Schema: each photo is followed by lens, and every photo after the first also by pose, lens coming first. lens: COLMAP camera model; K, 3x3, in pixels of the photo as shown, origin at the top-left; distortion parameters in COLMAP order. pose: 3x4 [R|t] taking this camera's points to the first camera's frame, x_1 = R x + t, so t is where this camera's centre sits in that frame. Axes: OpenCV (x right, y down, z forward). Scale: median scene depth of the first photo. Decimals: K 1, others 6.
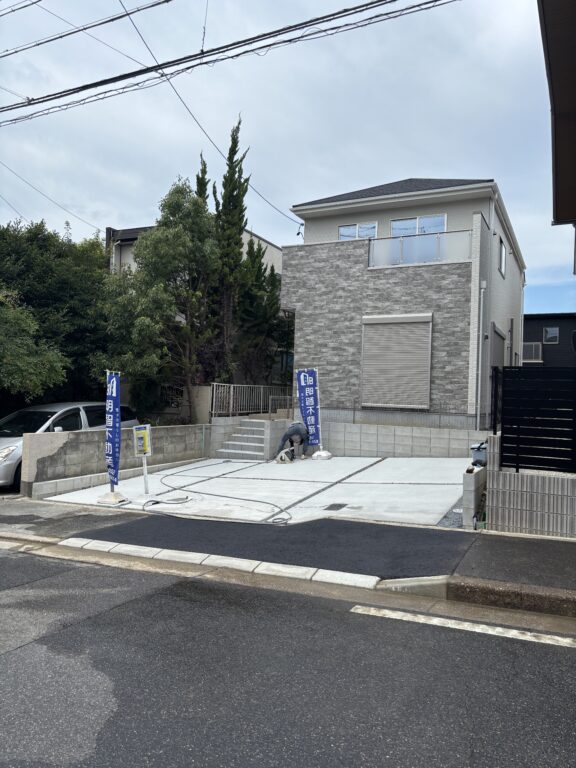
lens RADIAL K [[591.0, 0, 288.0], [0, 591.0, 384.0], [0, 0, 1]] dist [0.029325, -0.011414]
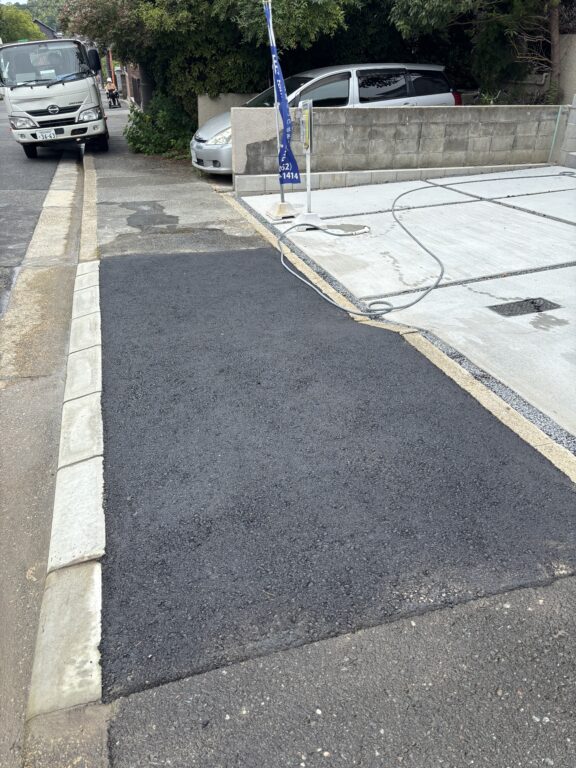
lens RADIAL K [[591.0, 0, 288.0], [0, 591.0, 384.0], [0, 0, 1]] dist [0.029325, -0.011414]
pose [[0.686740, 0.344616, -0.640022, 0.193258], [0.013299, 0.874374, 0.485071, 0.019636], [0.726782, -0.341629, 0.595884, 0.386758]]
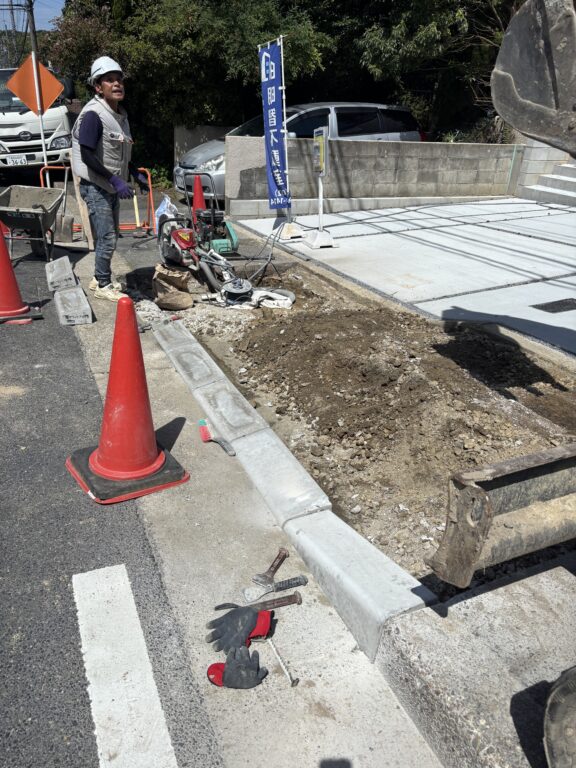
lens RADIAL K [[593.8, 0, 286.2], [0, 593.8, 378.7], [0, 0, 1]] dist [0.025367, 0.002685]
pose [[0.772626, 0.281169, -0.569204, 0.146792], [-0.020324, 0.907074, 0.420479, 0.033750], [0.634536, -0.313305, 0.706544, 0.309517]]
